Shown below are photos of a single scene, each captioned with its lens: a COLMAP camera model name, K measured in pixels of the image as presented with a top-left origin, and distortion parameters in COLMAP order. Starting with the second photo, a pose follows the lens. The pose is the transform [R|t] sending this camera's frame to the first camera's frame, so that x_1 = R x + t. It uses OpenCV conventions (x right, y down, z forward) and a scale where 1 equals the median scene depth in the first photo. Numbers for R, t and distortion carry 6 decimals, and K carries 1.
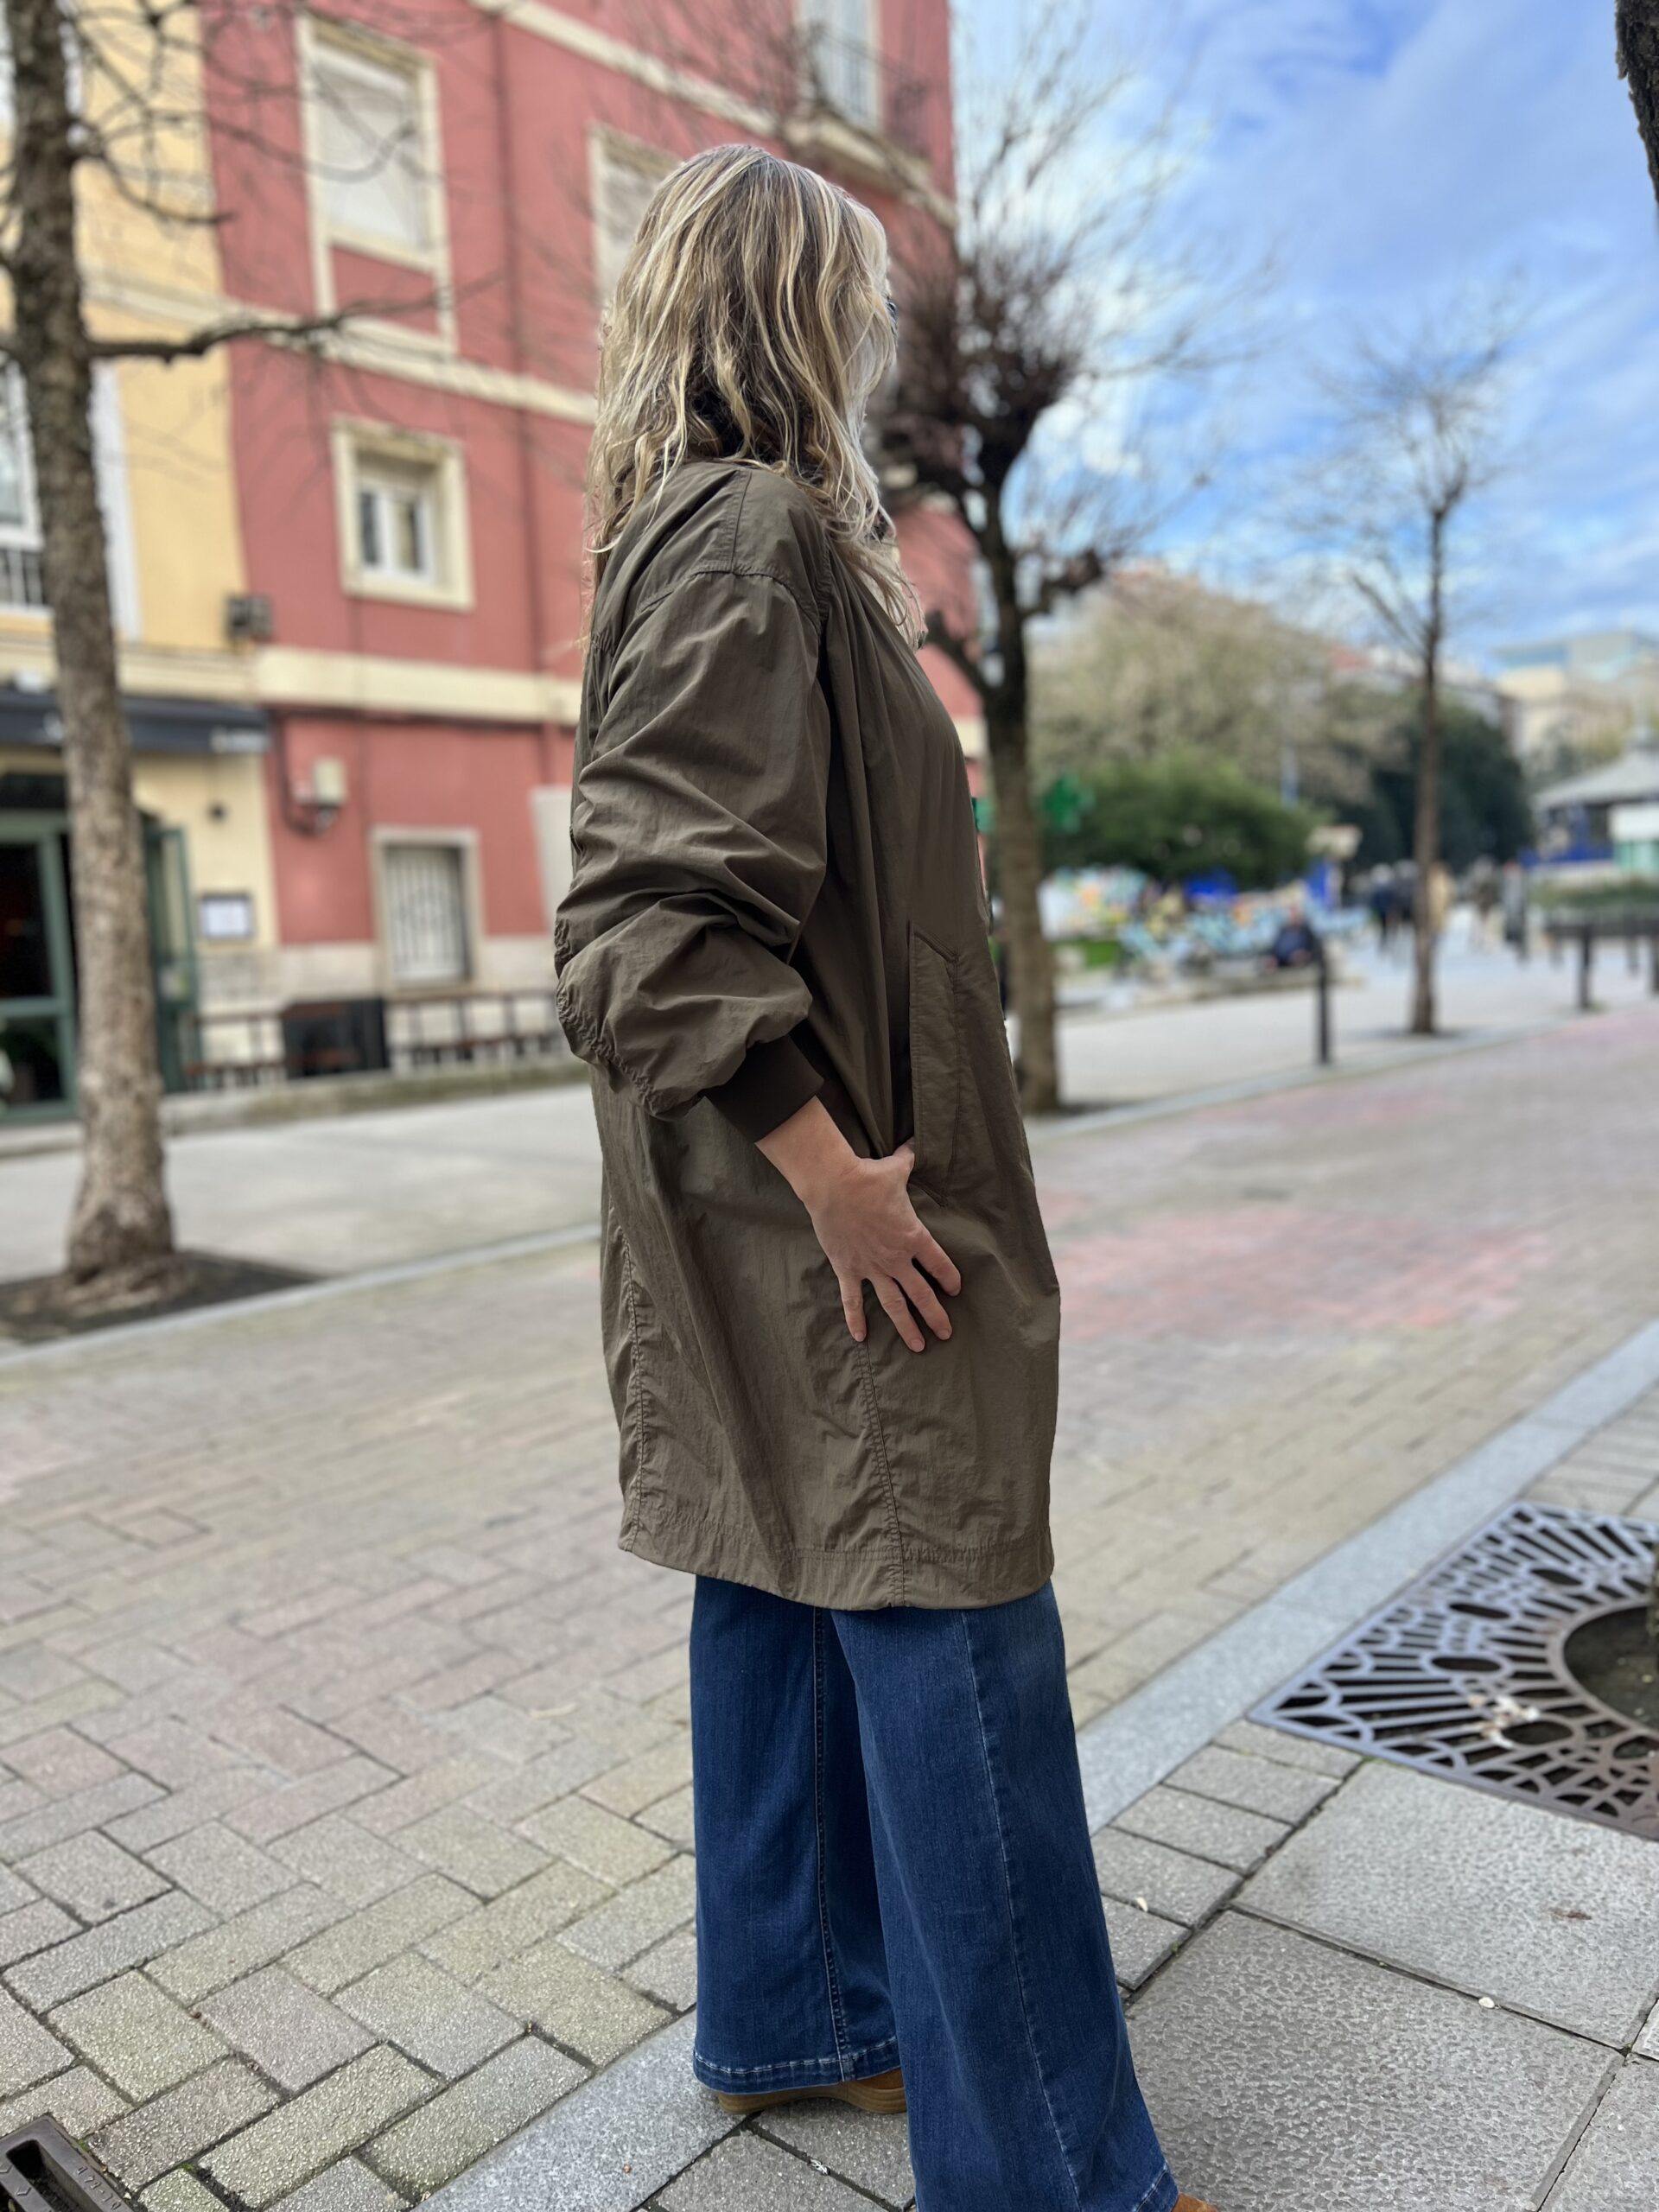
lens RADIAL K [[1674.9, 0, 843.3], [0, 1674.9, 1114.0], [0, 0, 1]] dist [0.035704, -0.044603]
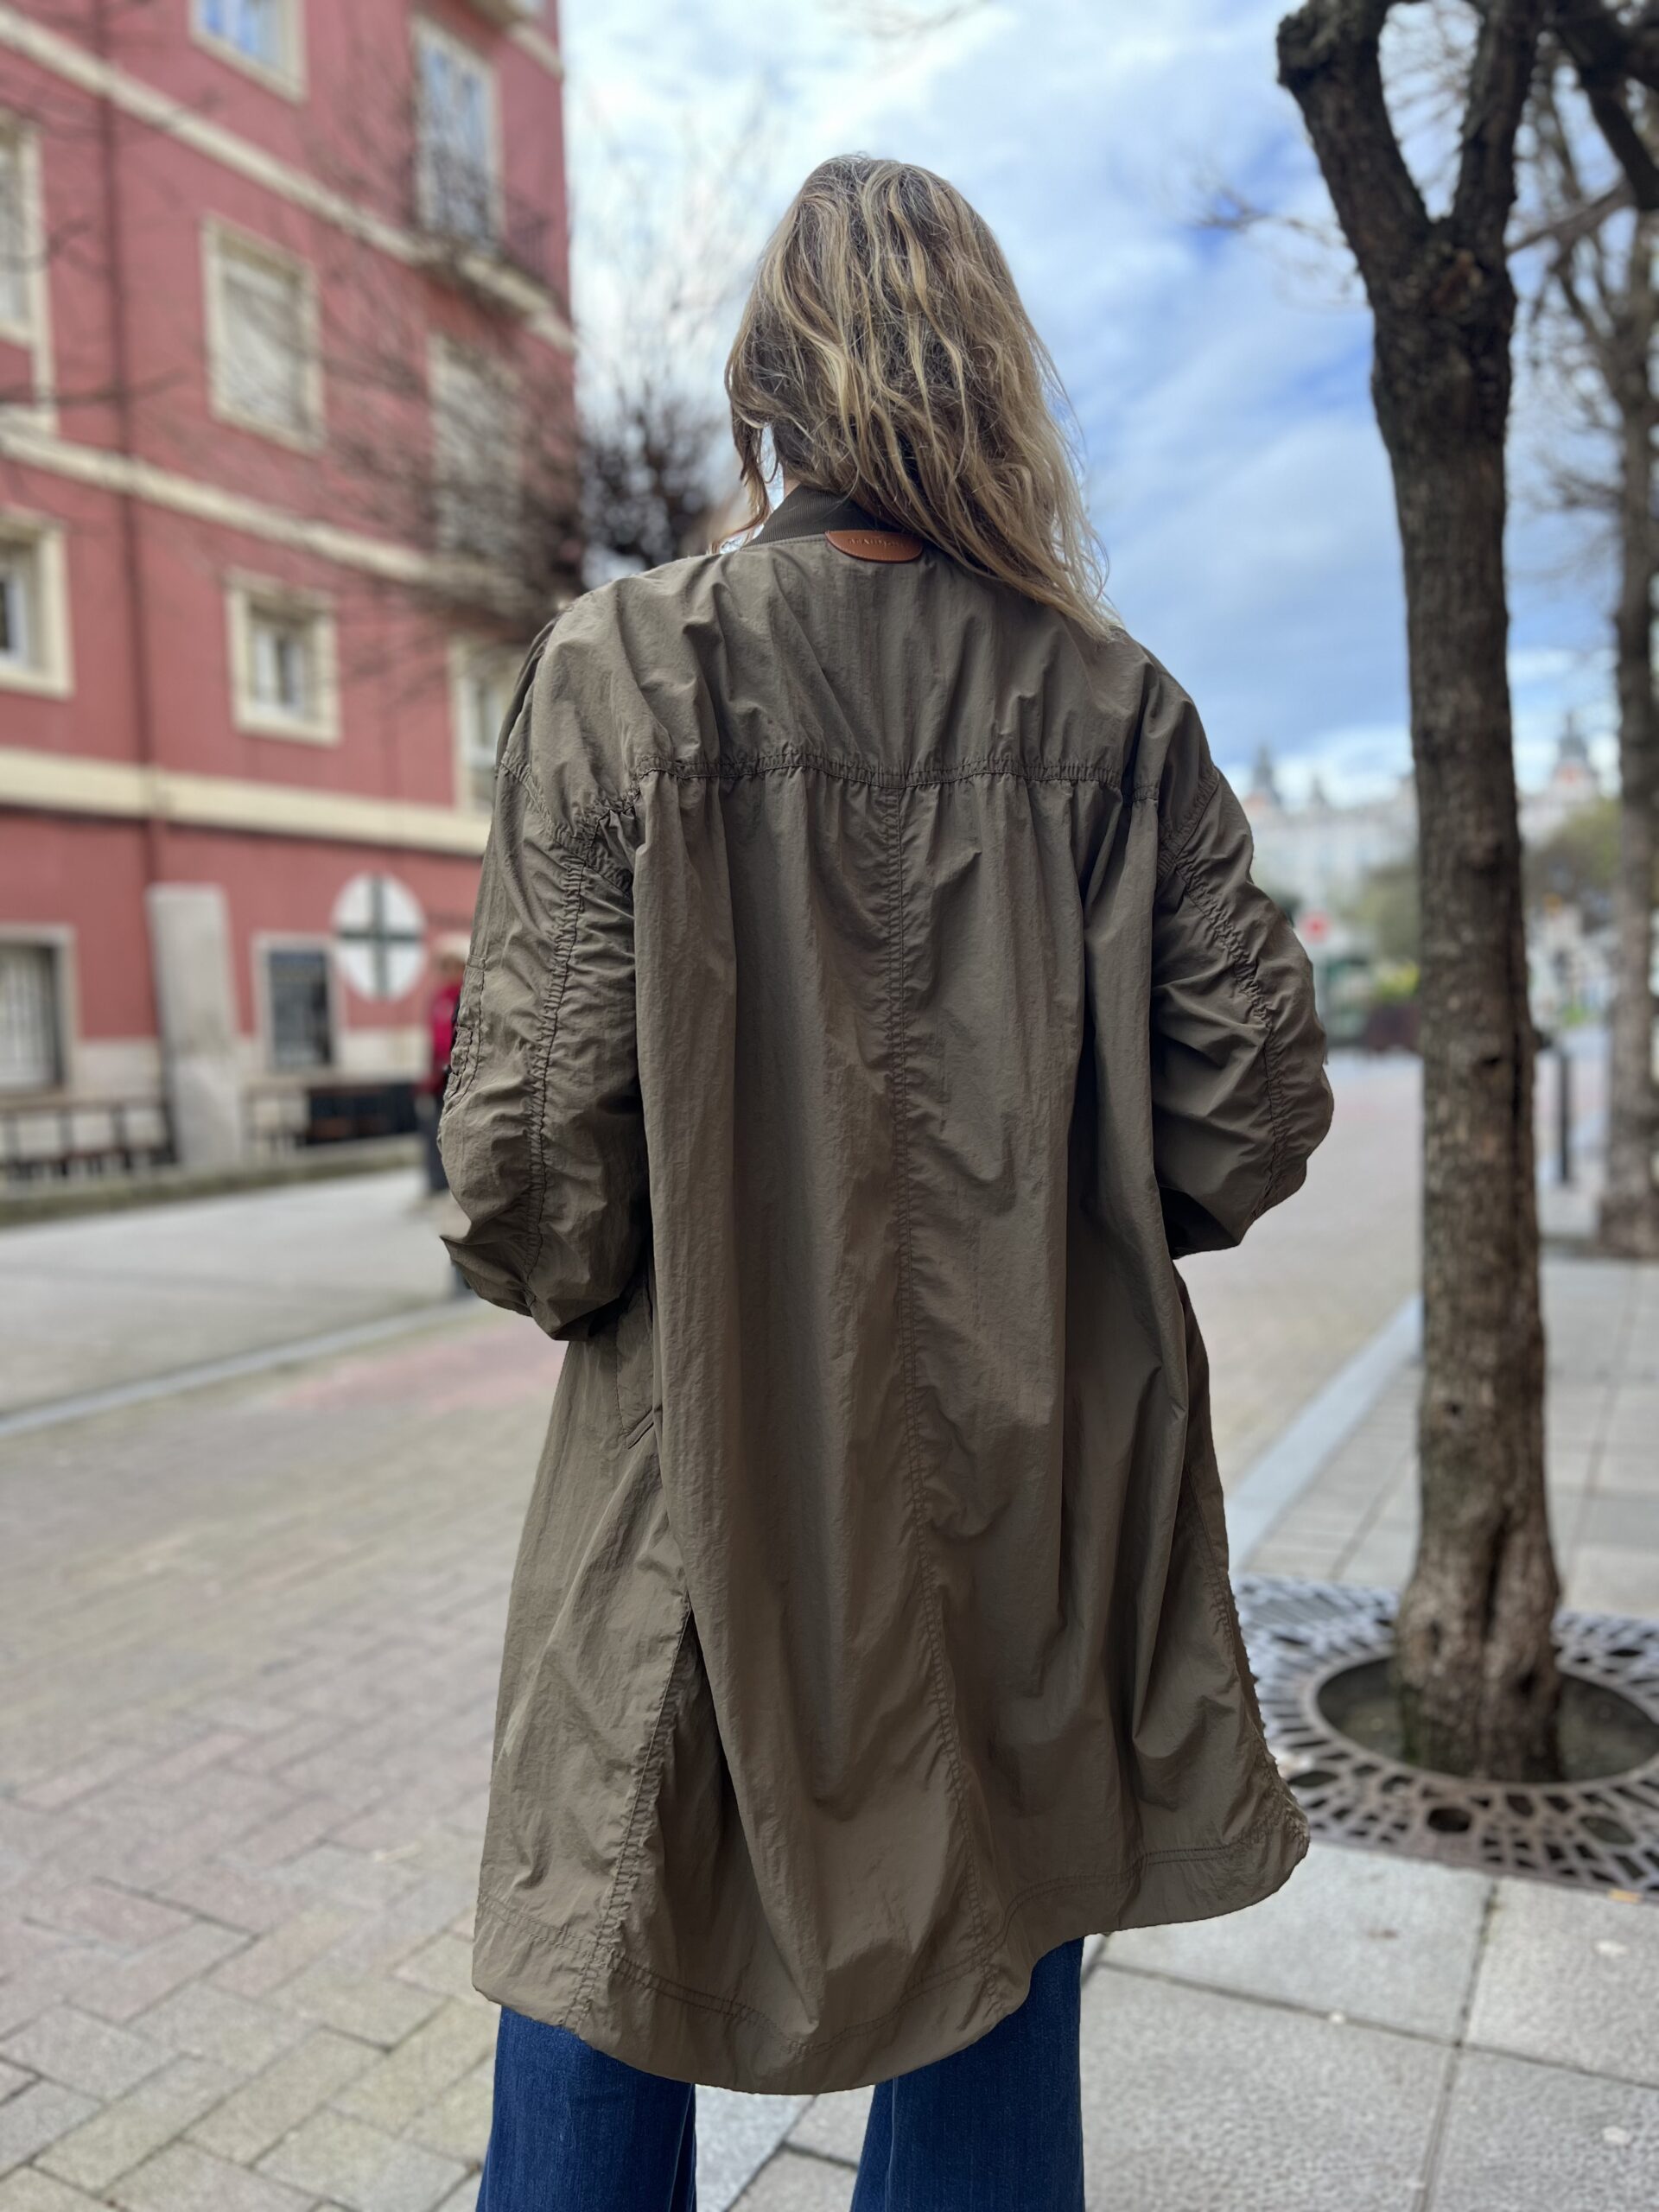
lens RADIAL K [[1674.9, 0, 843.3], [0, 1674.9, 1114.0], [0, 0, 1]] dist [0.035704, -0.044603]
pose [[0.971749, -0.000687, 0.236015, -0.134172], [0.015336, 0.998066, -0.060238, -0.013105], [-0.235517, 0.062156, 0.969881, -0.042462]]
